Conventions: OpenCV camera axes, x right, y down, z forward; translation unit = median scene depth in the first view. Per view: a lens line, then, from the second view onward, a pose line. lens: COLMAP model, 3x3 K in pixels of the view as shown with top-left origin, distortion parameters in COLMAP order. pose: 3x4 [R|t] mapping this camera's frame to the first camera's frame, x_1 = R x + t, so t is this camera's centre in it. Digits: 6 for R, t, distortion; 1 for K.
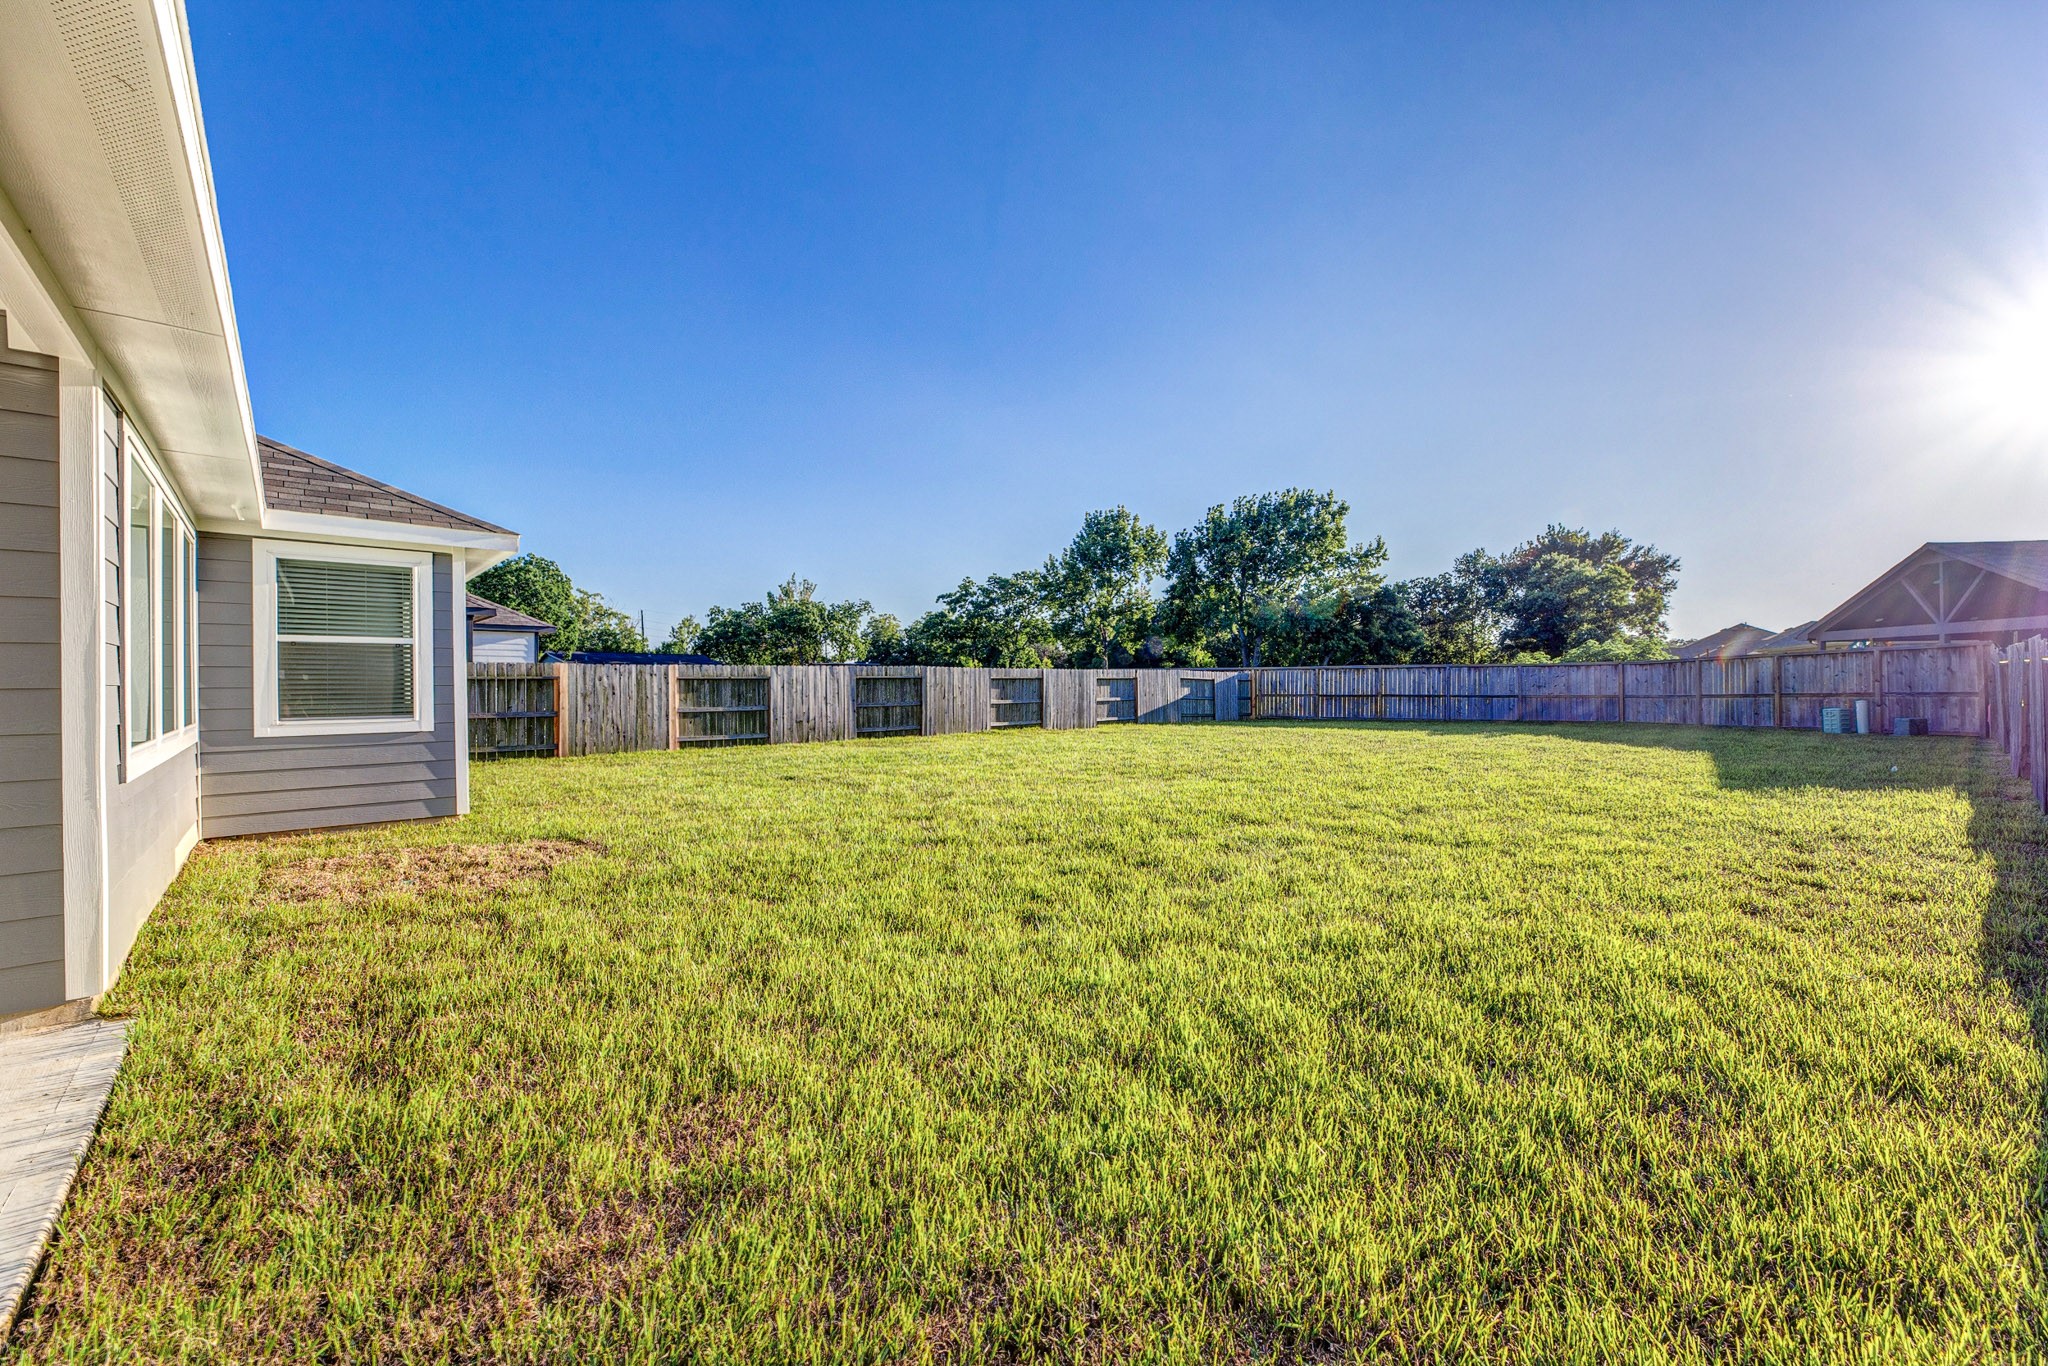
lens RADIAL K [[810.5, 0, 1025.0], [0, 810.5, 685.4], [0, 0, 1]] dist [0.000514, 0.000048]
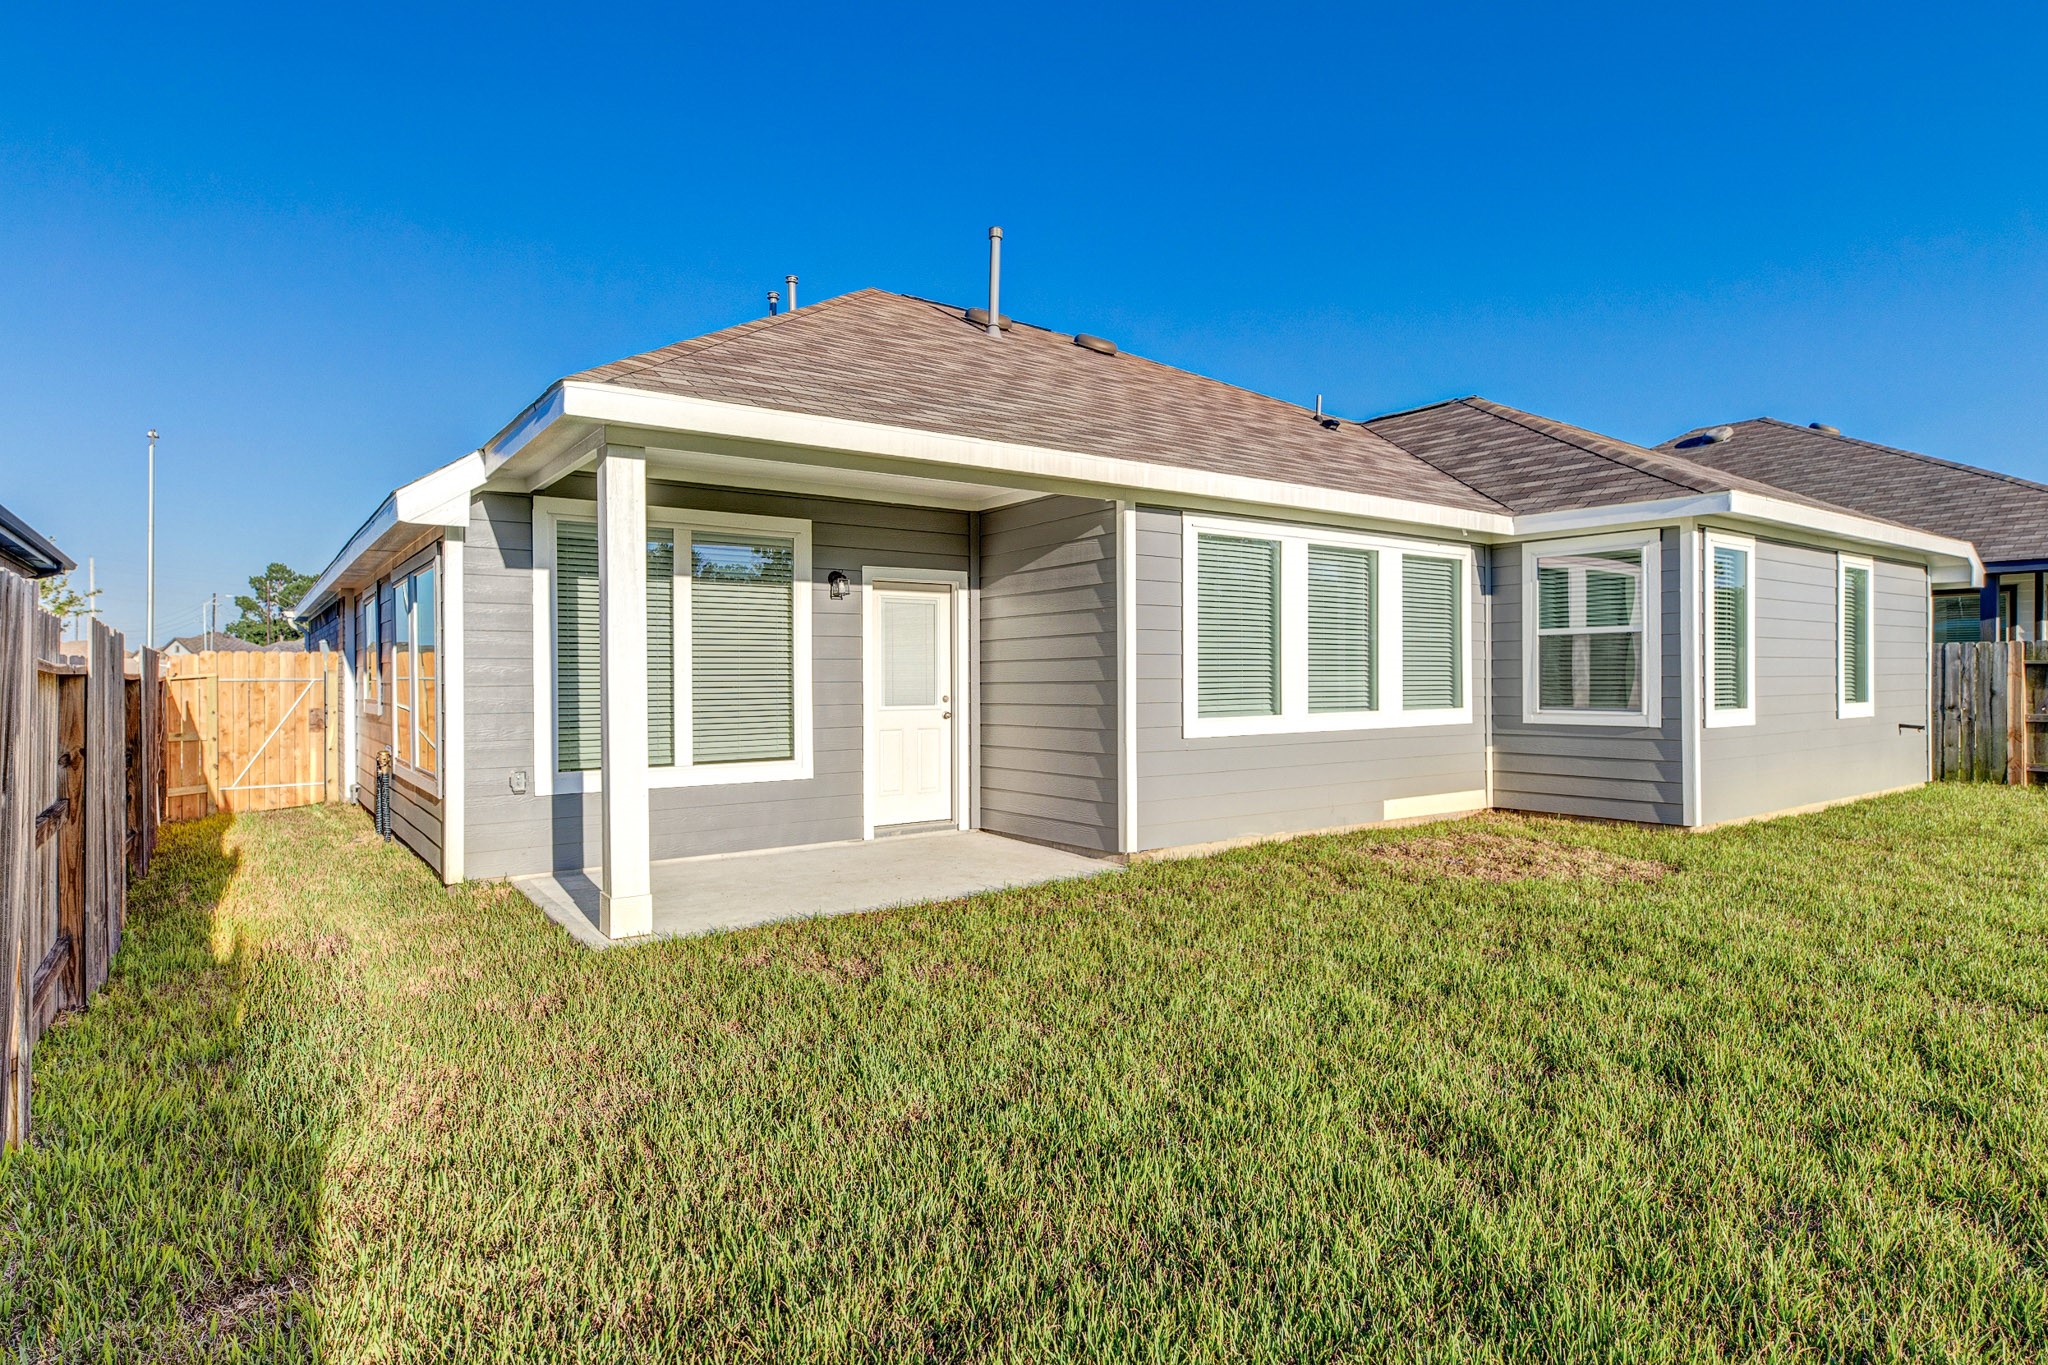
lens RADIAL K [[1083.4, 0, 1024.0], [0, 1083.4, 682.5], [0, 0, 1]] dist [0.000132, 0.000032]
pose [[-0.106706, 0.010084, -0.994239, 0.540336], [0.005956, 0.999937, 0.009503, -0.009024], [0.994273, -0.004907, -0.106759, 0.435449]]
